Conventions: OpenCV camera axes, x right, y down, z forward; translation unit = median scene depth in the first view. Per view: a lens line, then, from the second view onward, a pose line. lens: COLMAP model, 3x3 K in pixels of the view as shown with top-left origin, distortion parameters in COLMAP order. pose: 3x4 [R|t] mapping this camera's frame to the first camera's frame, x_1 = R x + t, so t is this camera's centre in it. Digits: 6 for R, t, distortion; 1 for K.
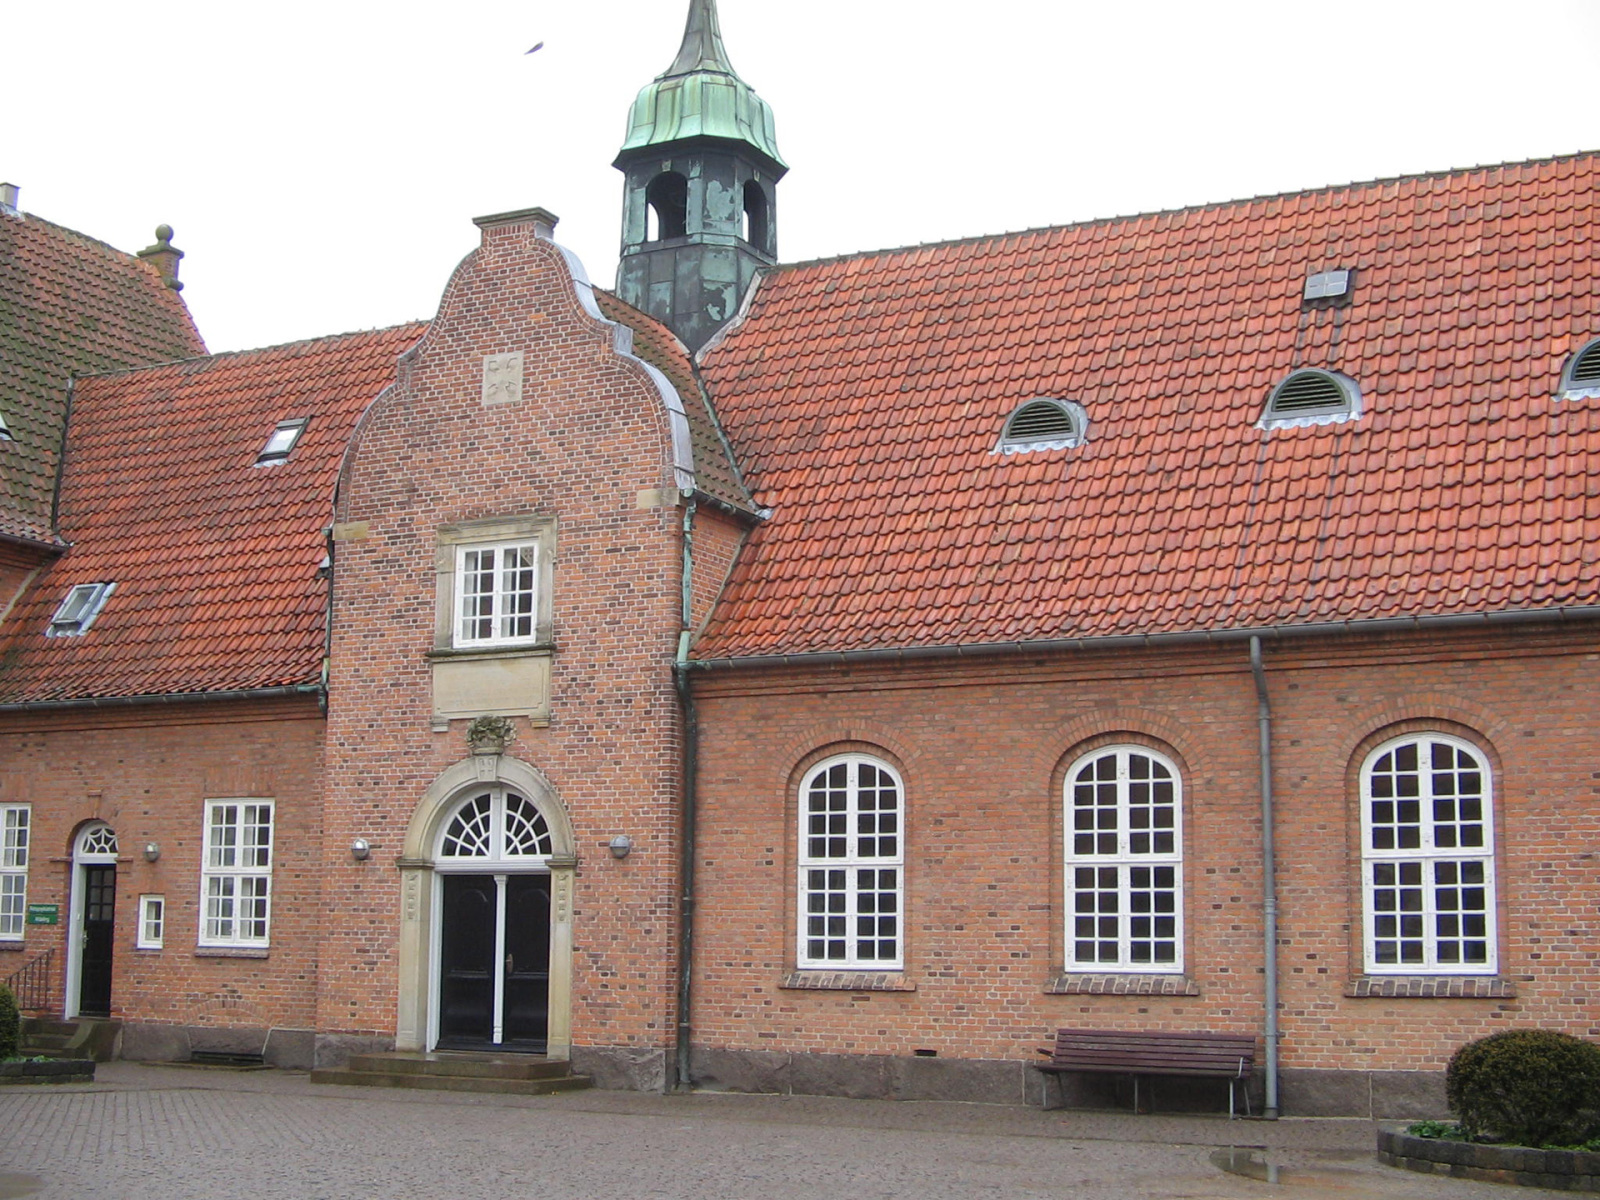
lens RADIAL K [[2137.0, 0, 804.9], [0, 2137.0, 588.3], [0, 0, 1]] dist [-0.022121, 0.000000]
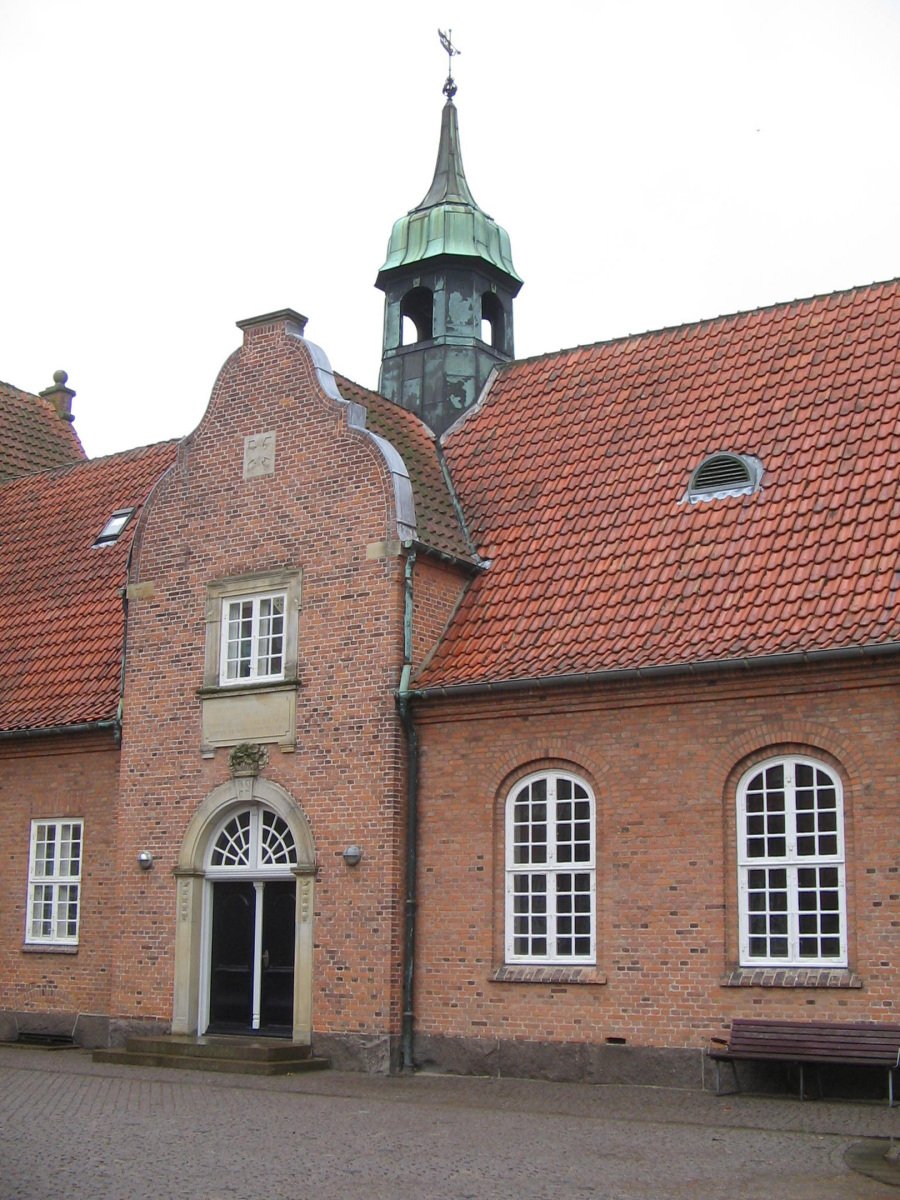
lens RADIAL K [[1630.7, 0, 448.8], [0, 1630.7, 605.1], [0, 0, 1]] dist [-0.054855, 0.000000]
pose [[0.993299, -0.024682, -0.112908, 0.061817], [0.020131, 0.998945, -0.041270, 0.023454], [0.113808, 0.038721, 0.992748, 0.134158]]
